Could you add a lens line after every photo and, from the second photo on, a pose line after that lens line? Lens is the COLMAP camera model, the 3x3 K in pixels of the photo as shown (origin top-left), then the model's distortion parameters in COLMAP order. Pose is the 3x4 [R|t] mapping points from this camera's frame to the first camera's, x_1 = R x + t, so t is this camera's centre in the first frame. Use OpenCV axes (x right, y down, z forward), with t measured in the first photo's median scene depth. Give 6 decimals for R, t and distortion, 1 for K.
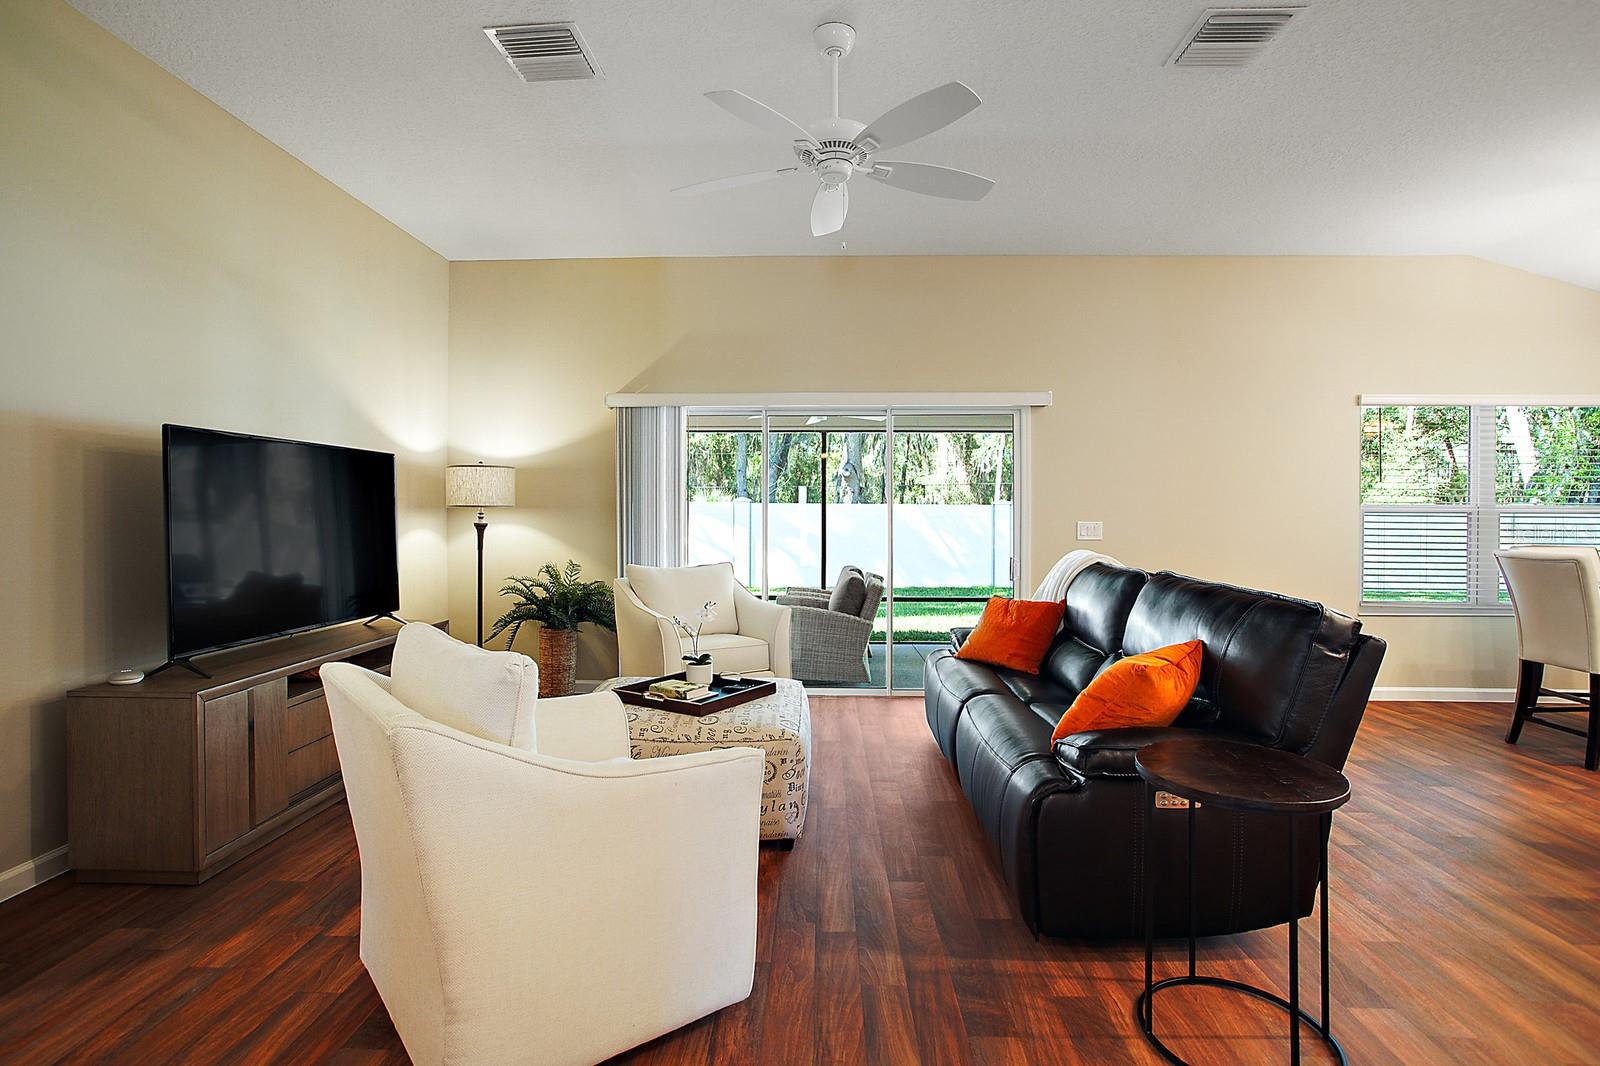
lens RADIAL K [[790.2, 0, 790.2], [0, 790.2, 523.5], [0, 0, 1]] dist [-0.064464, 0.030581]
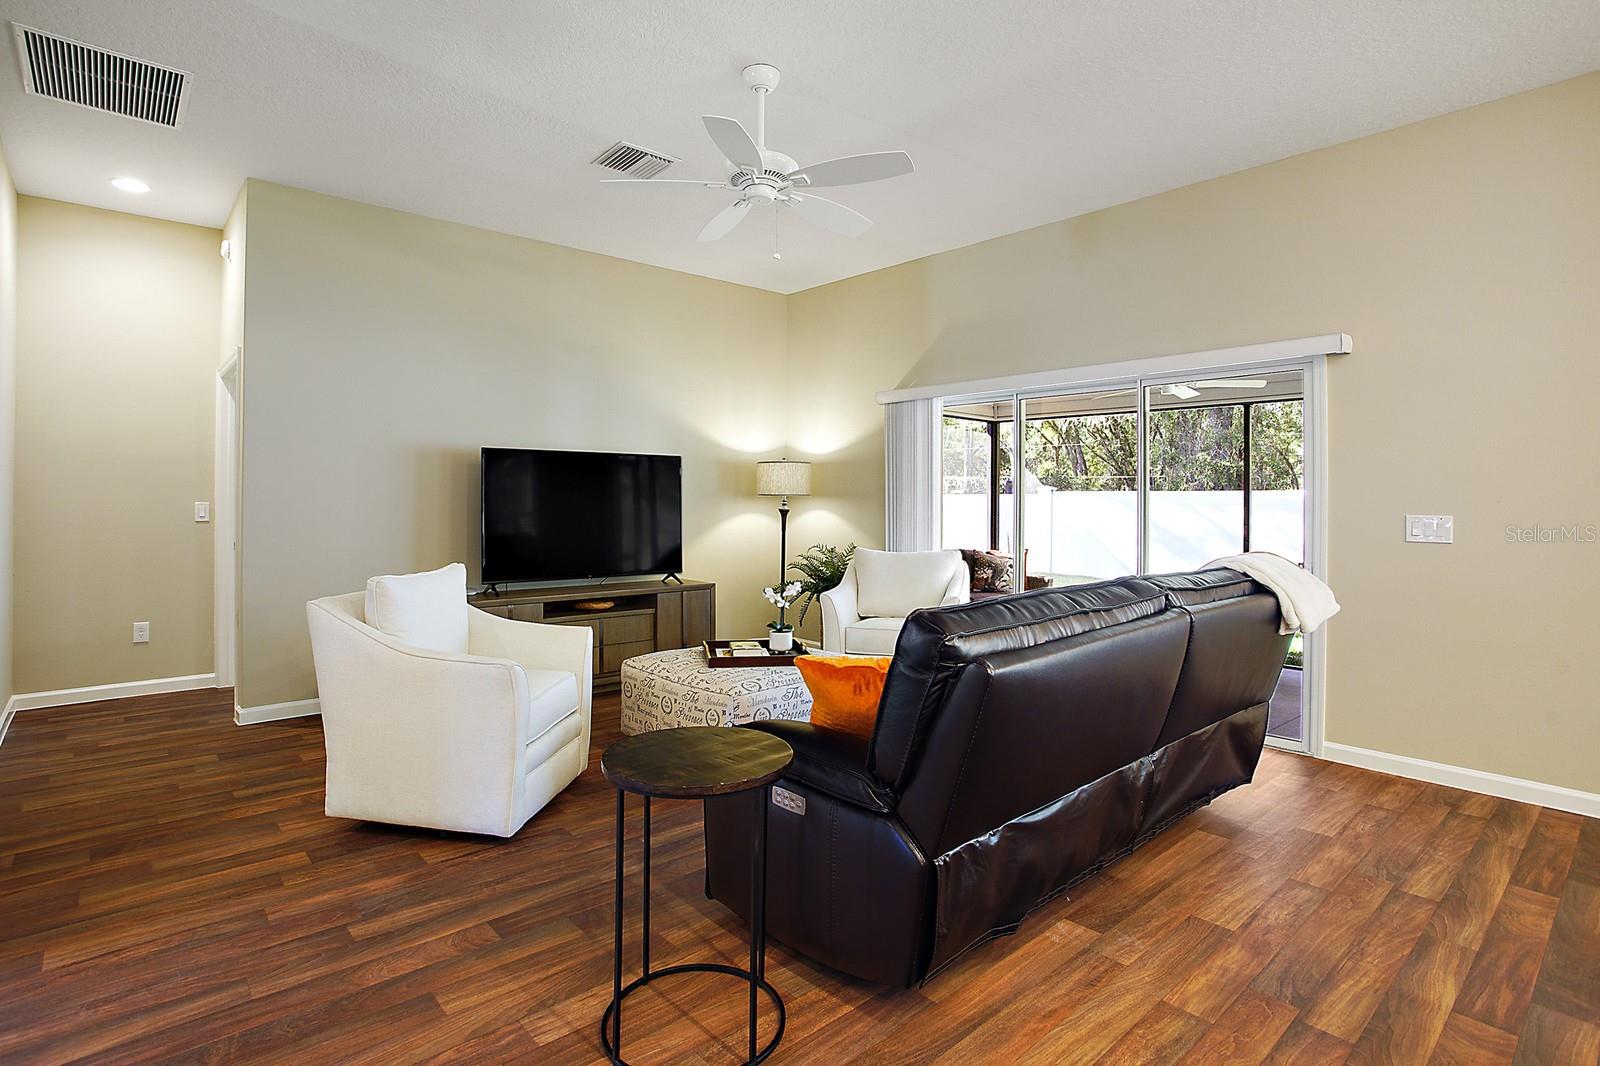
lens RADIAL K [[823.3, 0, 796.1], [0, 823.3, 491.2], [0, 0, 1]] dist [-0.078177, -0.000047]
pose [[0.680904, -0.008659, -0.732321, 0.528653], [-0.012268, 0.999655, -0.023226, 0.001314], [0.732270, 0.024799, 0.680563, 0.138269]]
